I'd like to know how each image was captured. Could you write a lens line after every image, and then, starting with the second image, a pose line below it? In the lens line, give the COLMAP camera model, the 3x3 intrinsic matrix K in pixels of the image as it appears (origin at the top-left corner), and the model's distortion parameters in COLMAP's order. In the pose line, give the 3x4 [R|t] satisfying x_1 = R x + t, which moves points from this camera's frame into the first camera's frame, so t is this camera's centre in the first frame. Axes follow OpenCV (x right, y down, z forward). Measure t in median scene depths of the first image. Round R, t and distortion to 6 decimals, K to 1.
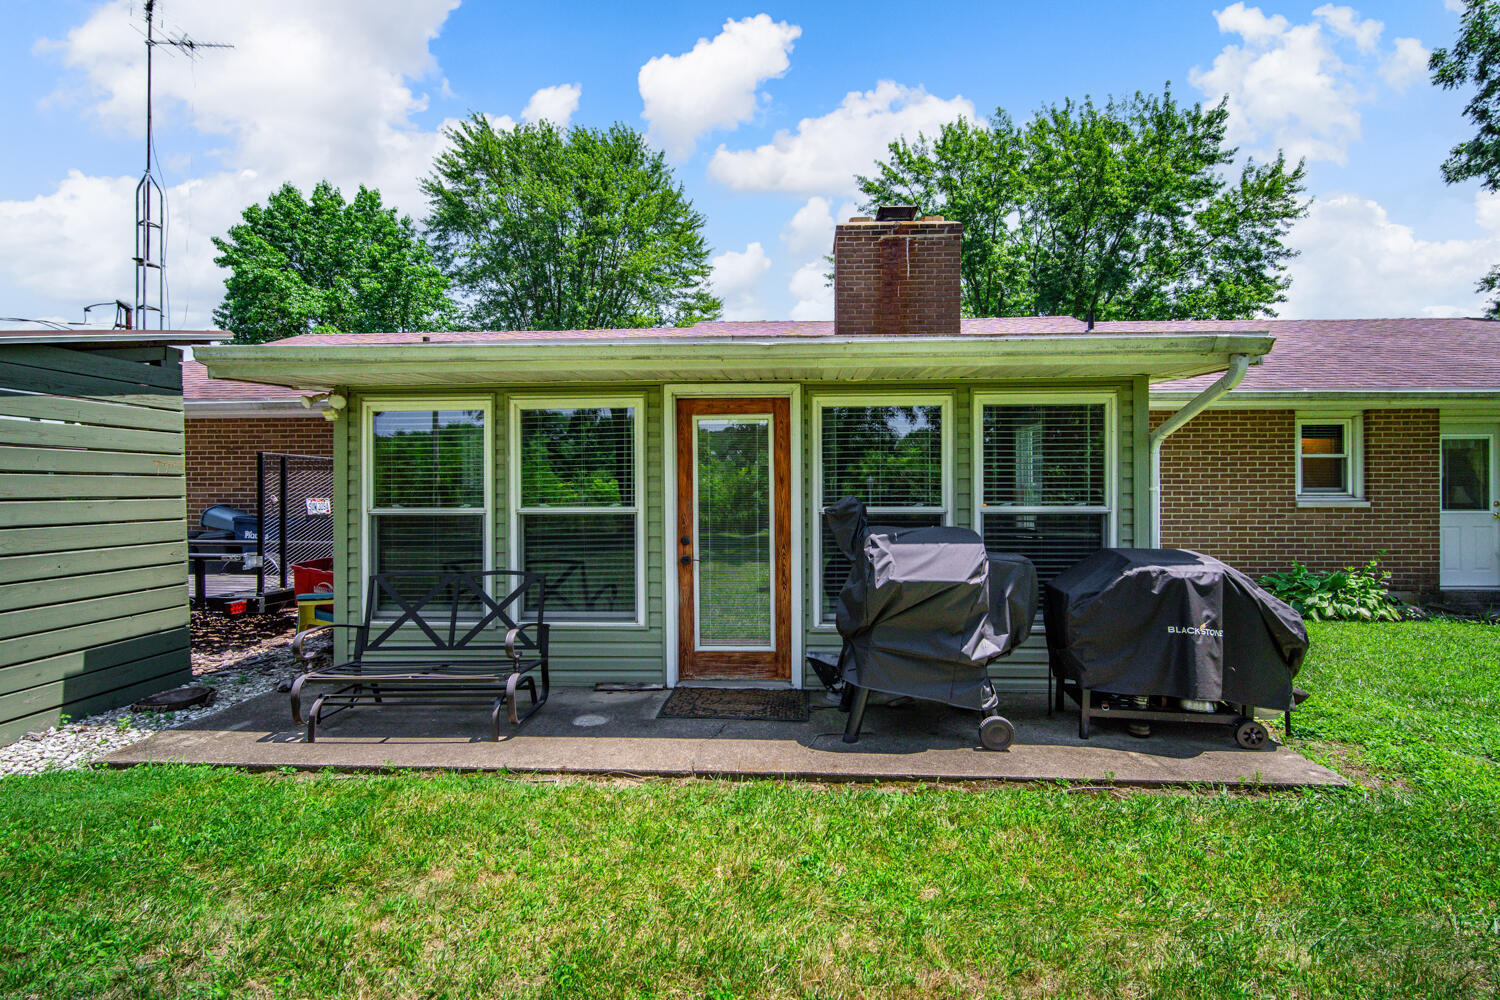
lens RADIAL K [[680.5, 0, 764.1], [0, 680.5, 506.2], [0, 0, 1]] dist [-0.001845, 0.000755]
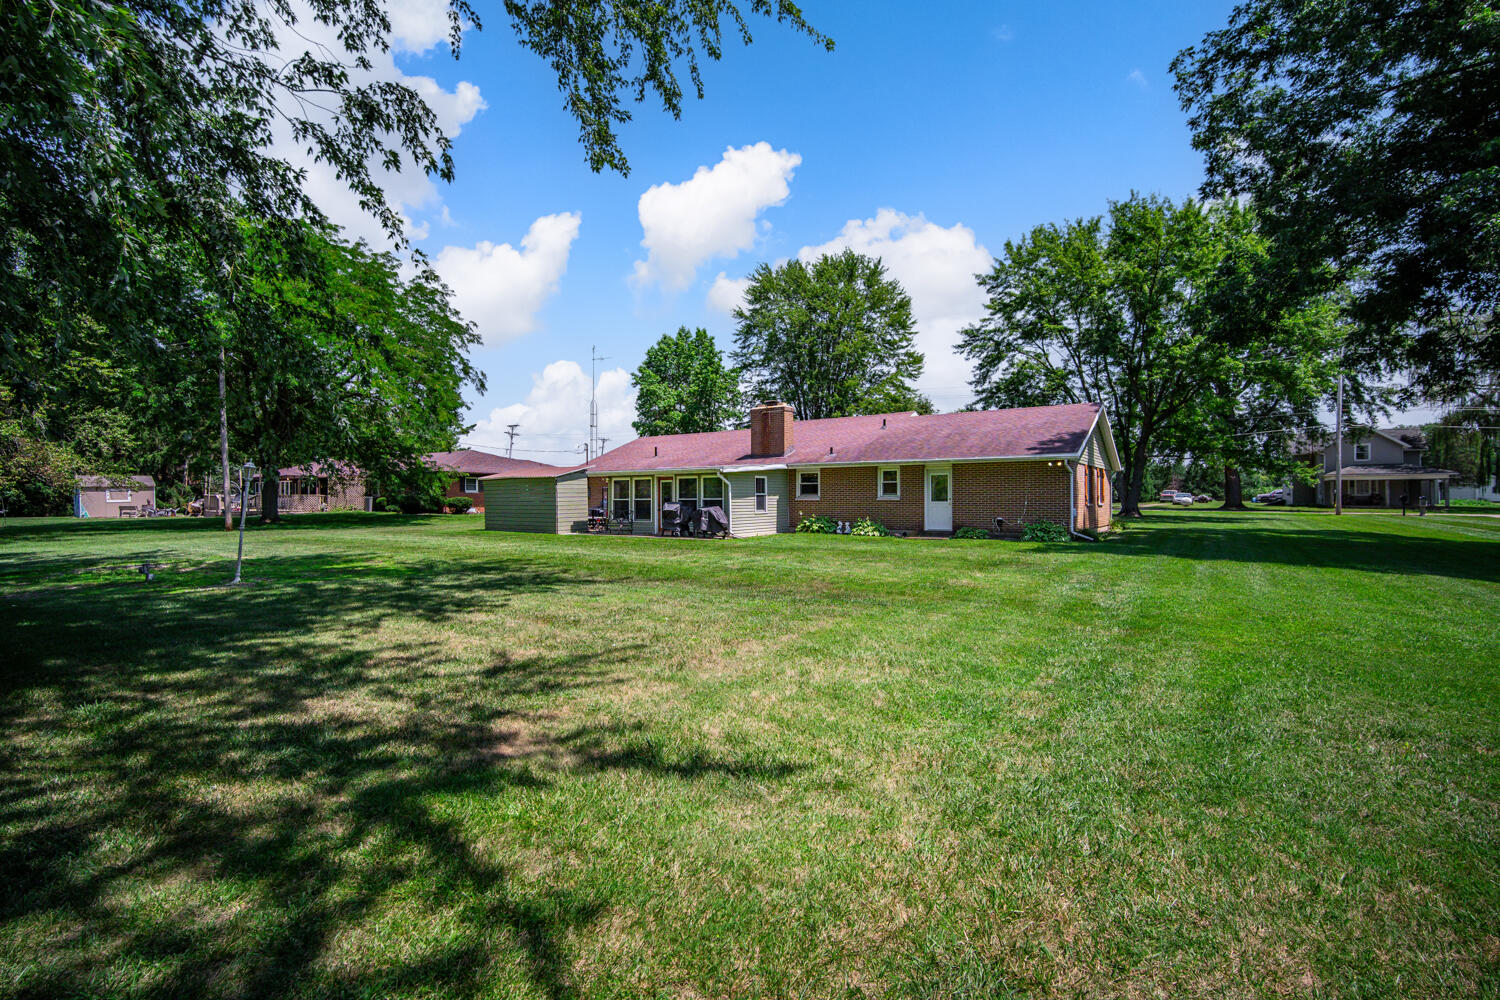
lens RADIAL K [[680.5, 0, 764.1], [0, 680.5, 506.2], [0, 0, 1]] dist [-0.001845, 0.000755]
pose [[0.855115, 0.003958, -0.518423, 0.876294], [-0.005553, 0.999983, -0.001525, 0.016543], [0.518408, 0.004183, 0.855123, -0.804046]]
